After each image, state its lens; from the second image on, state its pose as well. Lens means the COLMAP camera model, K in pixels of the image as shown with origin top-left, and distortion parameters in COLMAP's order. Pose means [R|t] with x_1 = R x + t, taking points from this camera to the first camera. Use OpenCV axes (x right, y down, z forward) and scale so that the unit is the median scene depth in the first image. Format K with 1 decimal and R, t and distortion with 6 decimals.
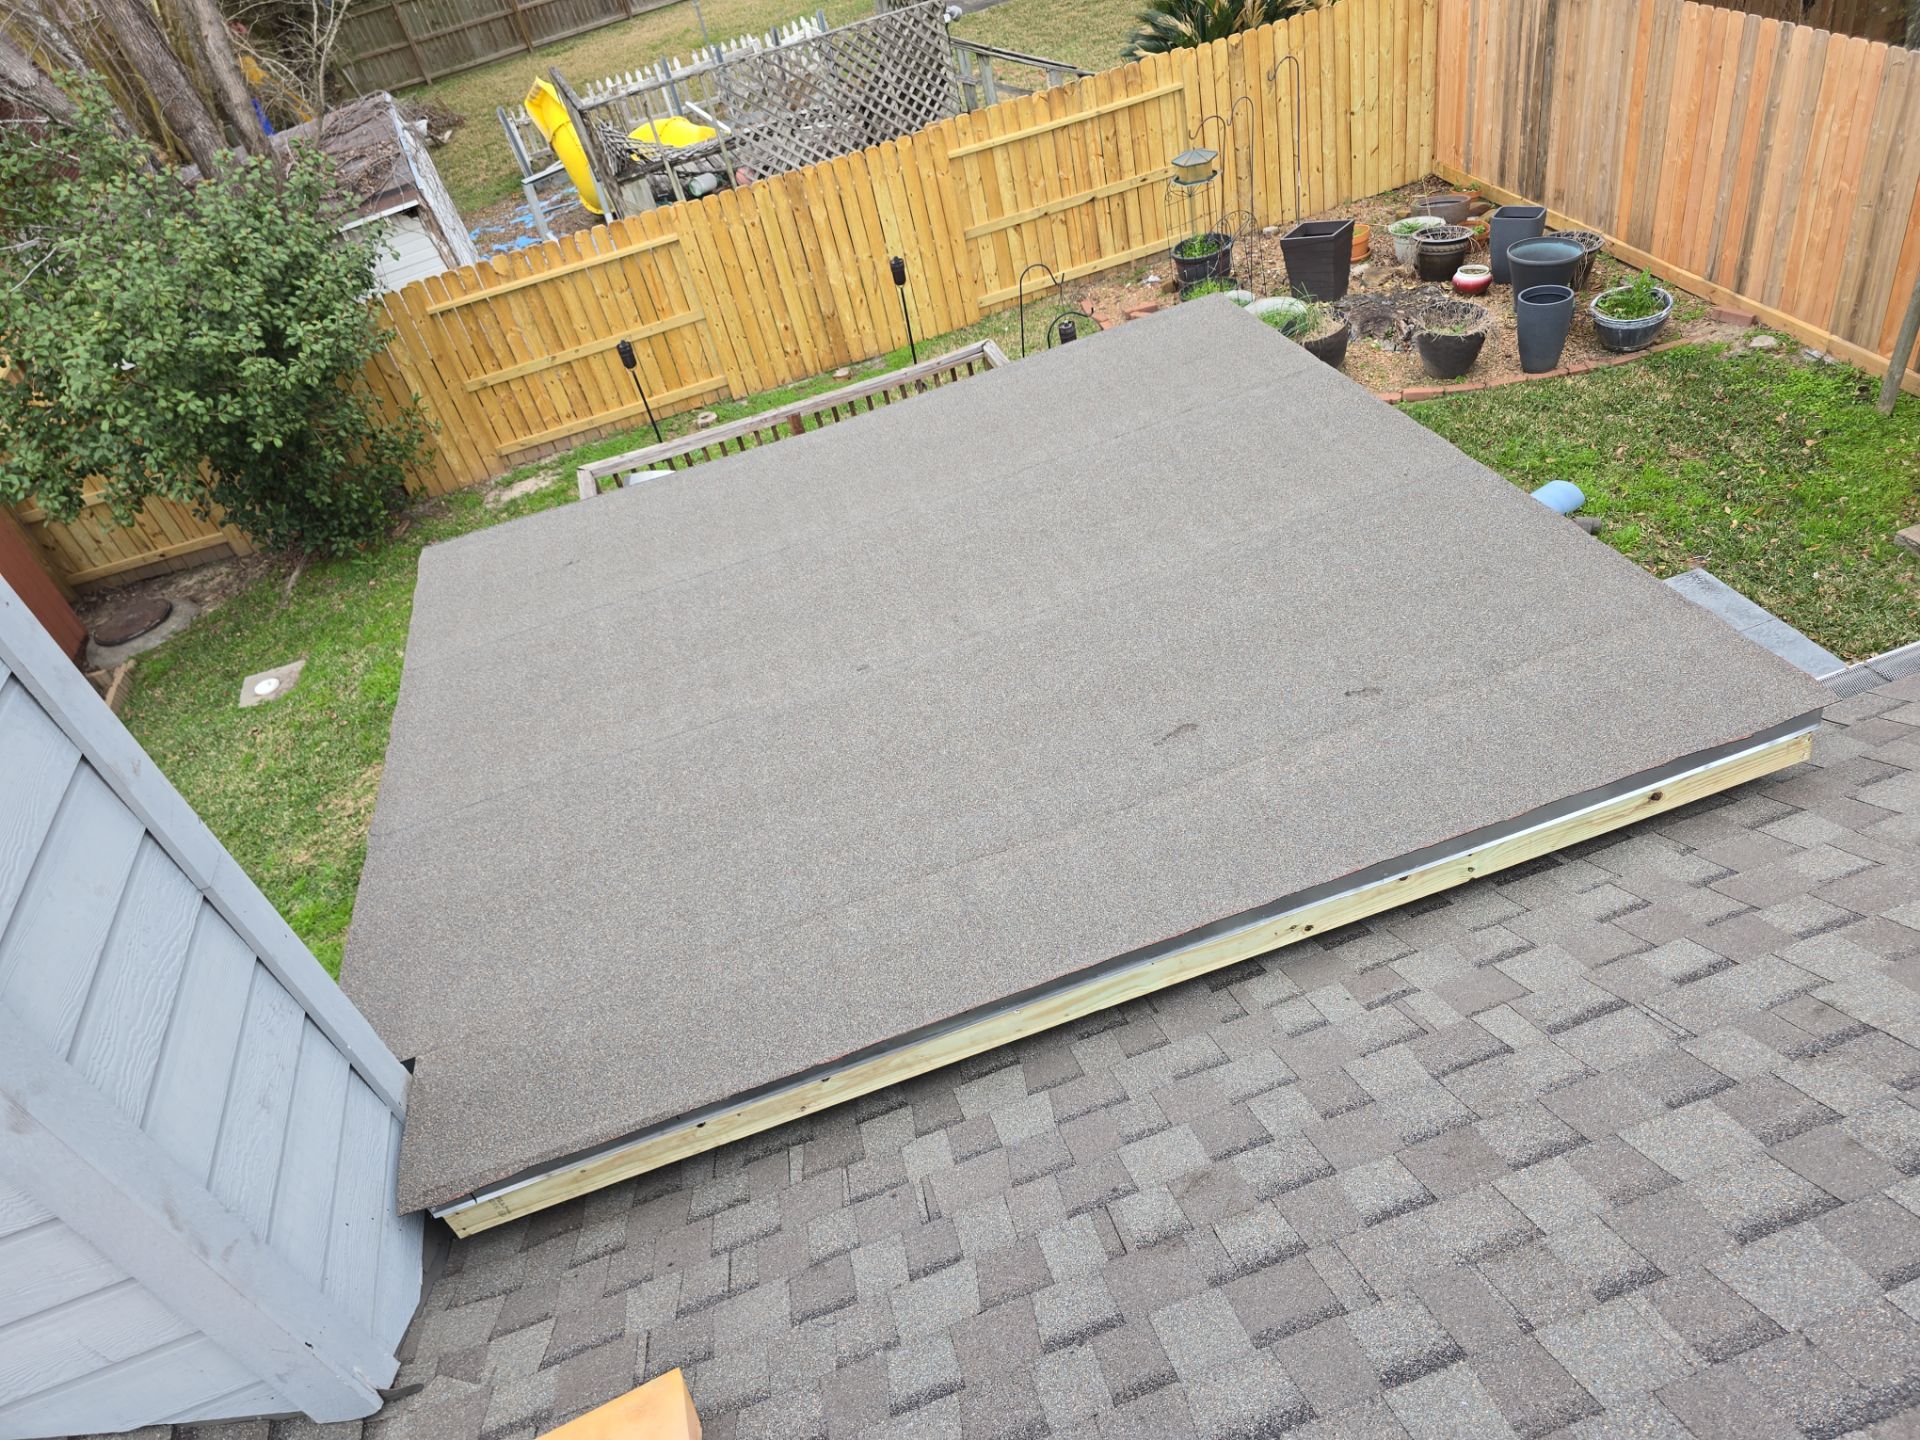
lens RADIAL K [[1294.8, 0, 967.3], [0, 1294.8, 723.9], [0, 0, 1]] dist [0.064887, -0.058768]
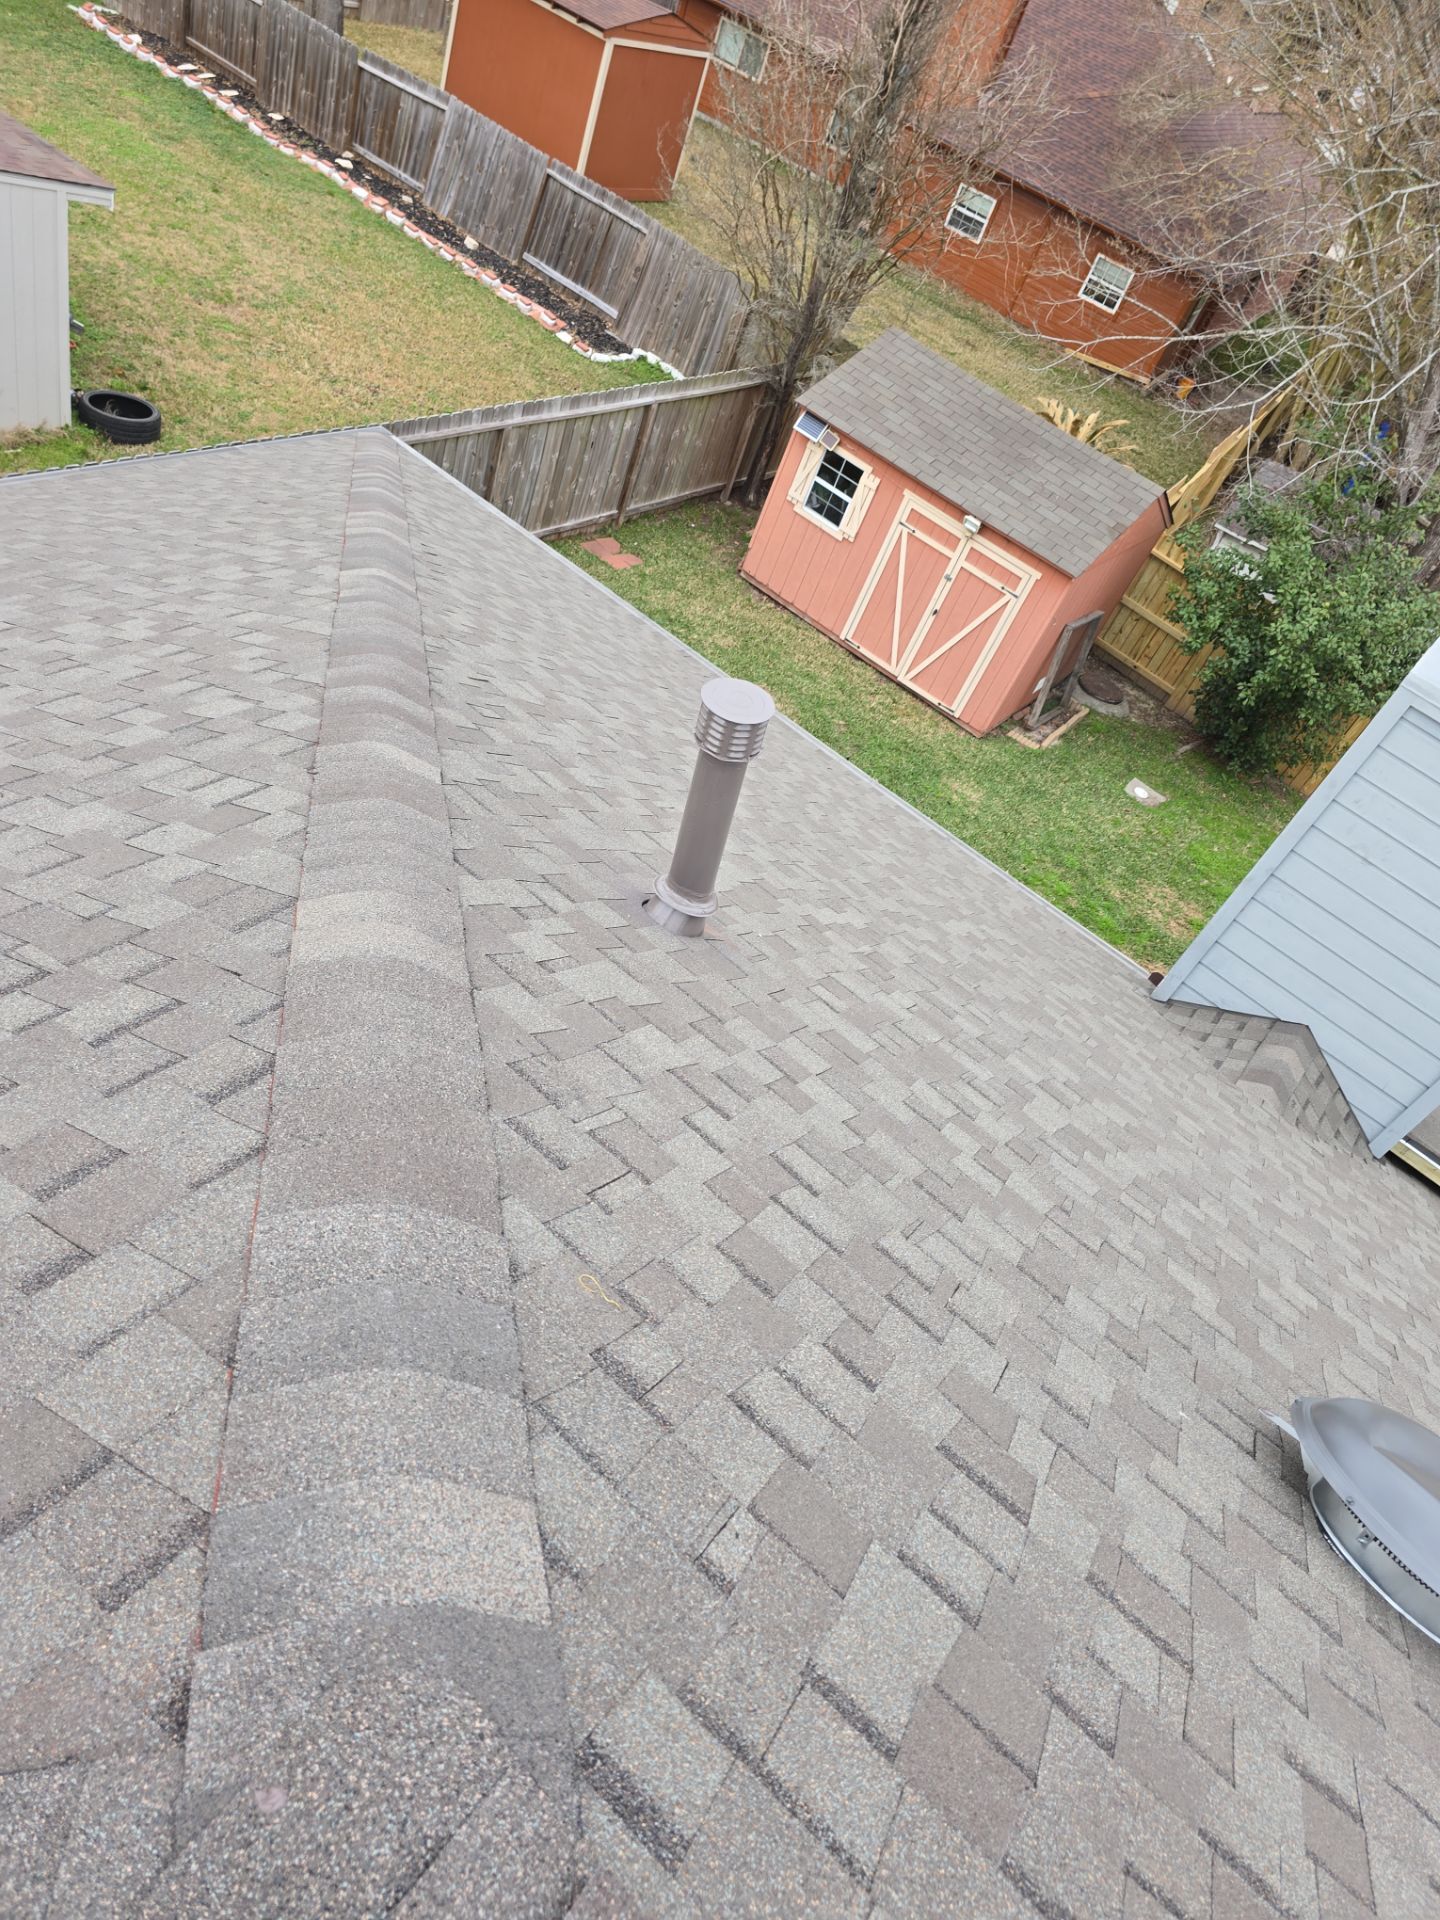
lens RADIAL K [[1294.8, 0, 715.0], [0, 1294.8, 959.0], [0, 0, 1]] dist [0.064887, -0.058768]
pose [[0.491985, 0.814145, -0.308414, -0.128079], [-0.813201, 0.556249, 0.171147, 0.202031], [0.310894, 0.166601, 0.935729, -0.508215]]
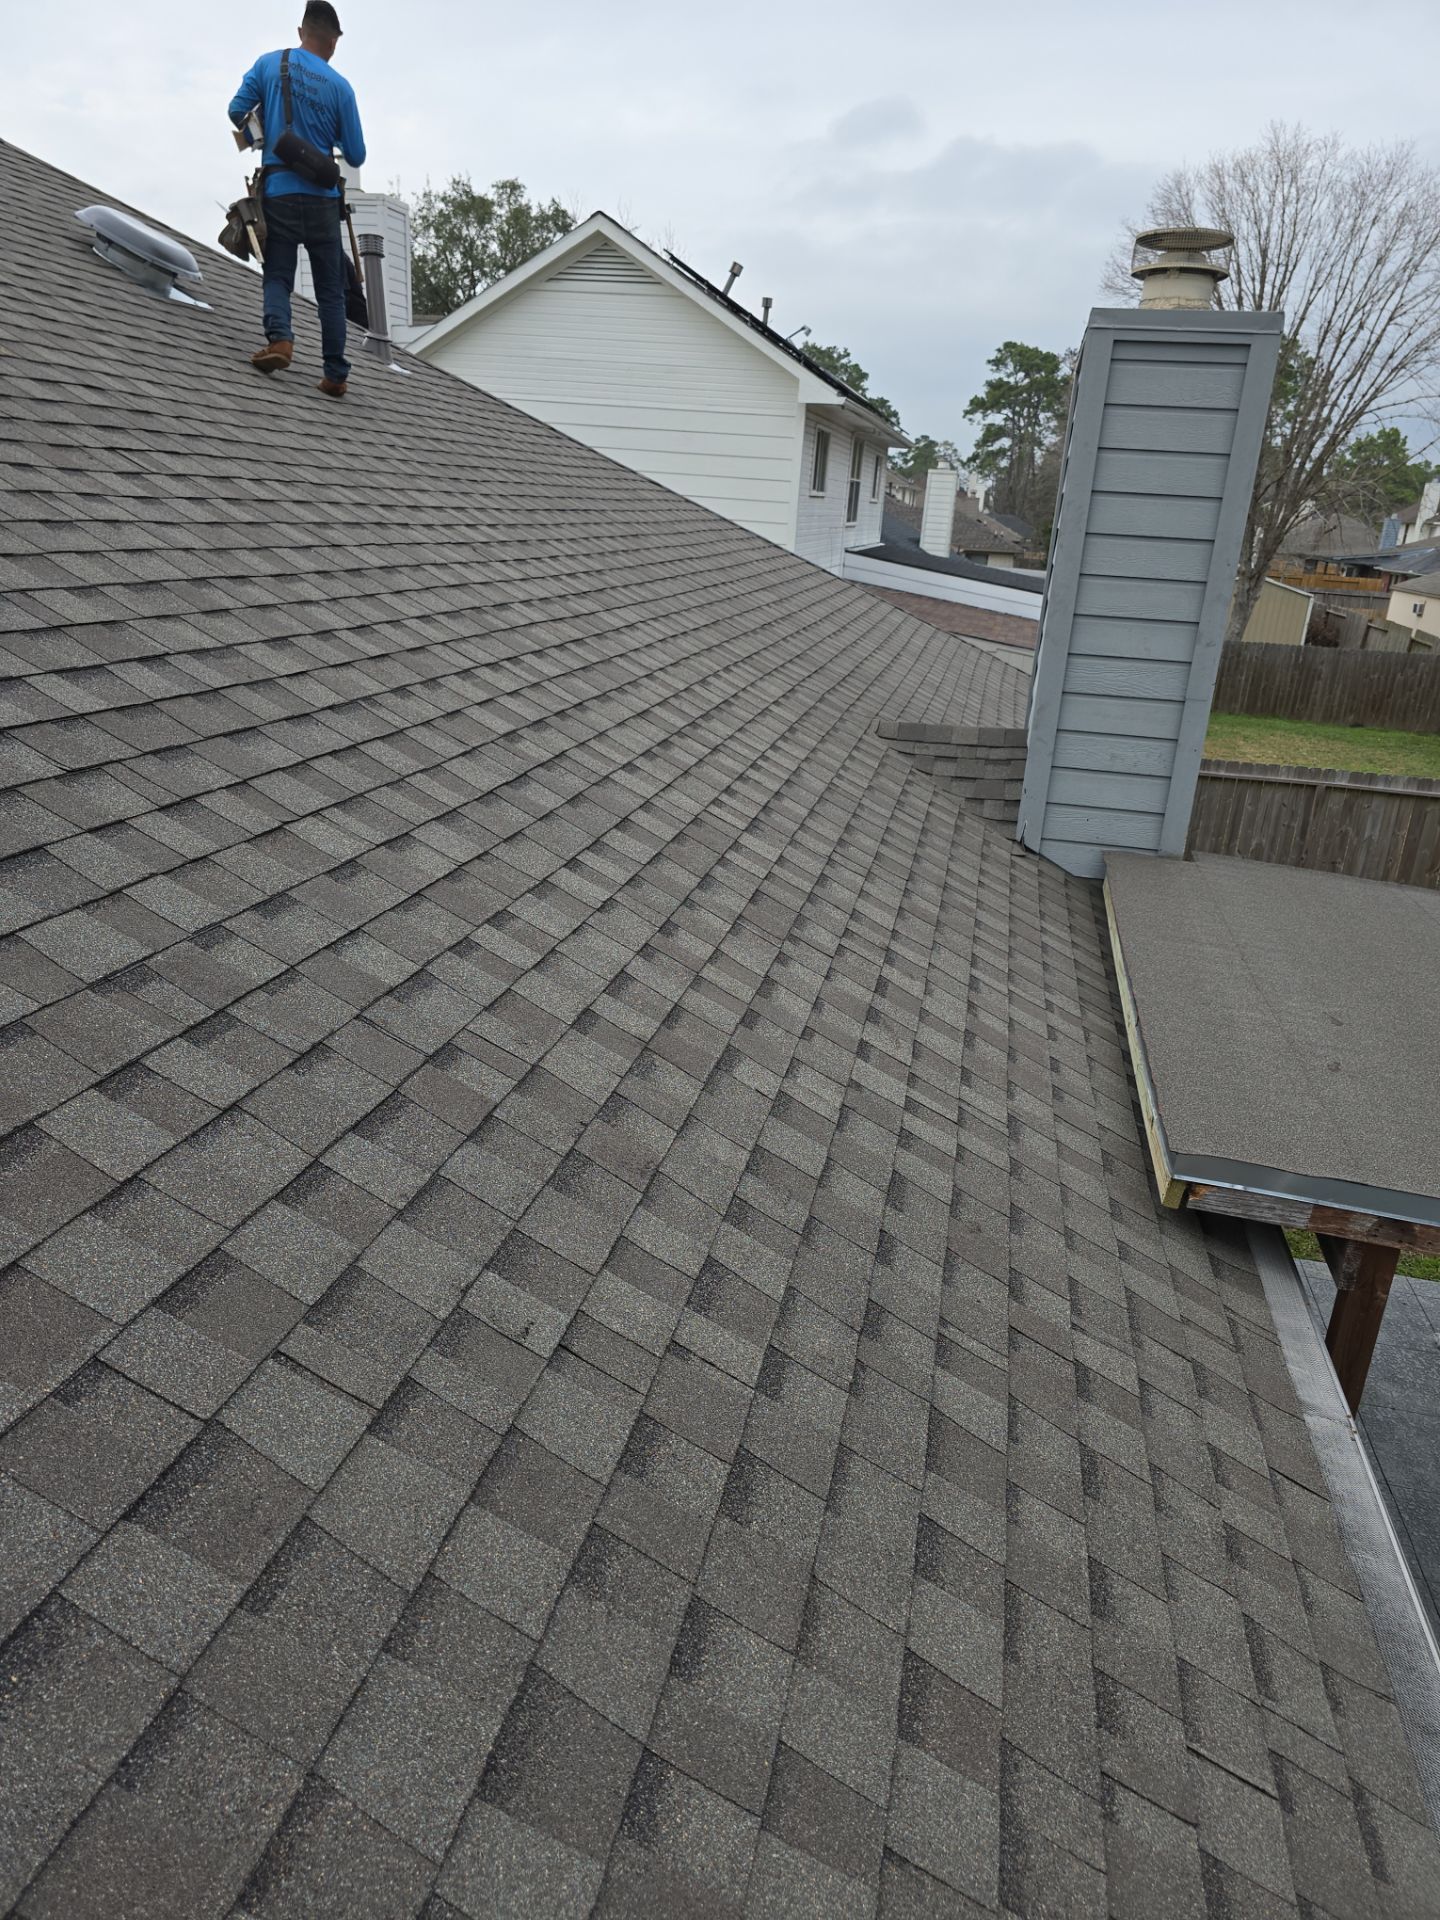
lens RADIAL K [[1294.8, 0, 715.0], [0, 1294.8, 959.0], [0, 0, 1]] dist [0.064887, -0.058768]
pose [[-0.474731, 0.452923, -0.754646, 0.410668], [-0.534164, 0.533183, 0.656037, -0.161090], [0.699499, 0.714546, -0.011183, 0.156648]]
